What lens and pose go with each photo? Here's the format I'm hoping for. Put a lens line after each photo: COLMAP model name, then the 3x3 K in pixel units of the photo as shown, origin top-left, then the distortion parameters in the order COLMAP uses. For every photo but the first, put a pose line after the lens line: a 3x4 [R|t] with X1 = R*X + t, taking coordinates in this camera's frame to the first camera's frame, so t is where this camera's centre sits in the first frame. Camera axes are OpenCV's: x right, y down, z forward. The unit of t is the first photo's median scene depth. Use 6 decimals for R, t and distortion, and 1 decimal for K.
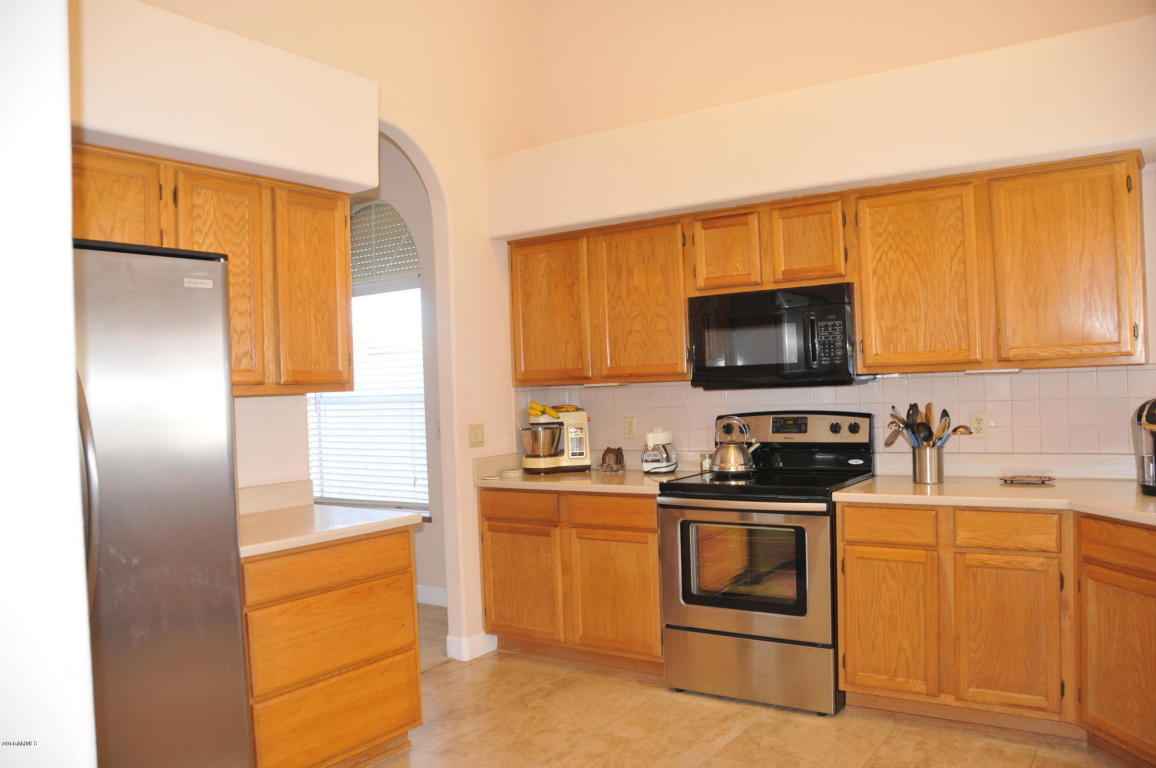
lens RADIAL K [[904.0, 0, 576.8], [0, 904.0, 383.3], [0, 0, 1]] dist [-0.096782, 0.007098]
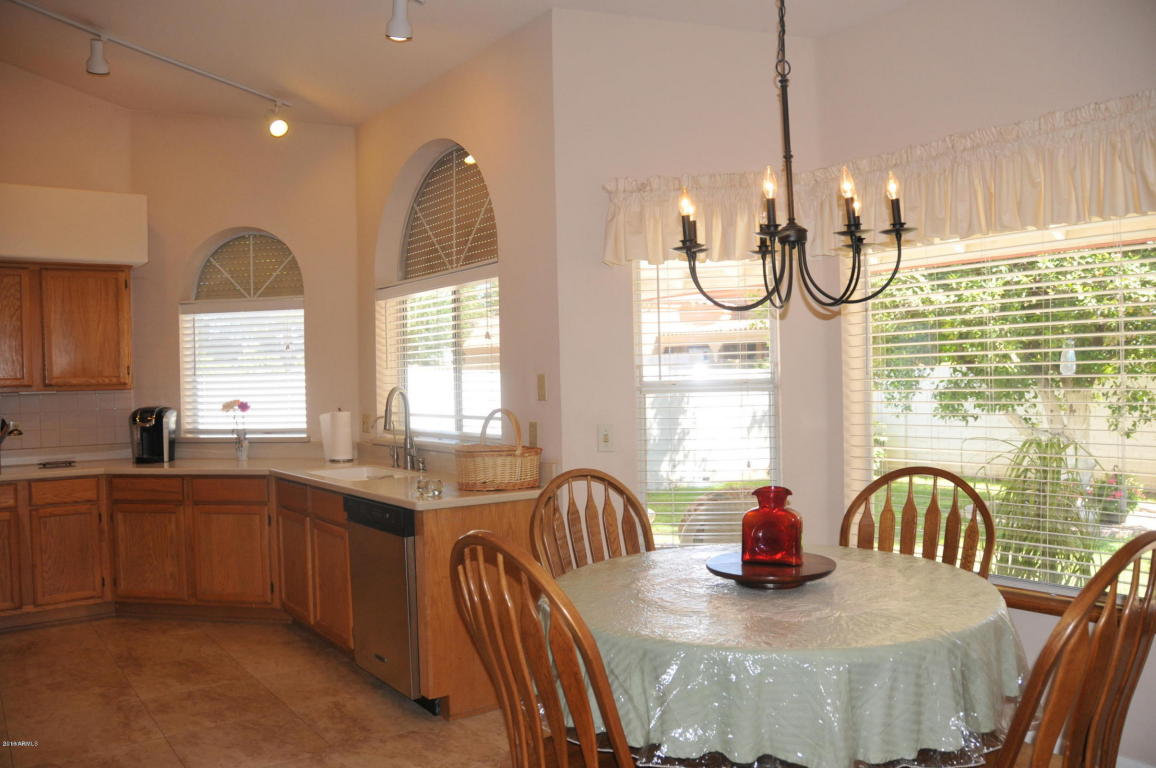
lens RADIAL K [[904.0, 0, 577.2], [0, 904.0, 385.4], [0, 0, 1]] dist [-0.096782, 0.007098]
pose [[0.300546, 0.021444, 0.953526, -0.734968], [0.013724, 0.999546, -0.026805, 0.028428], [-0.953669, 0.021142, 0.300115, -0.365521]]
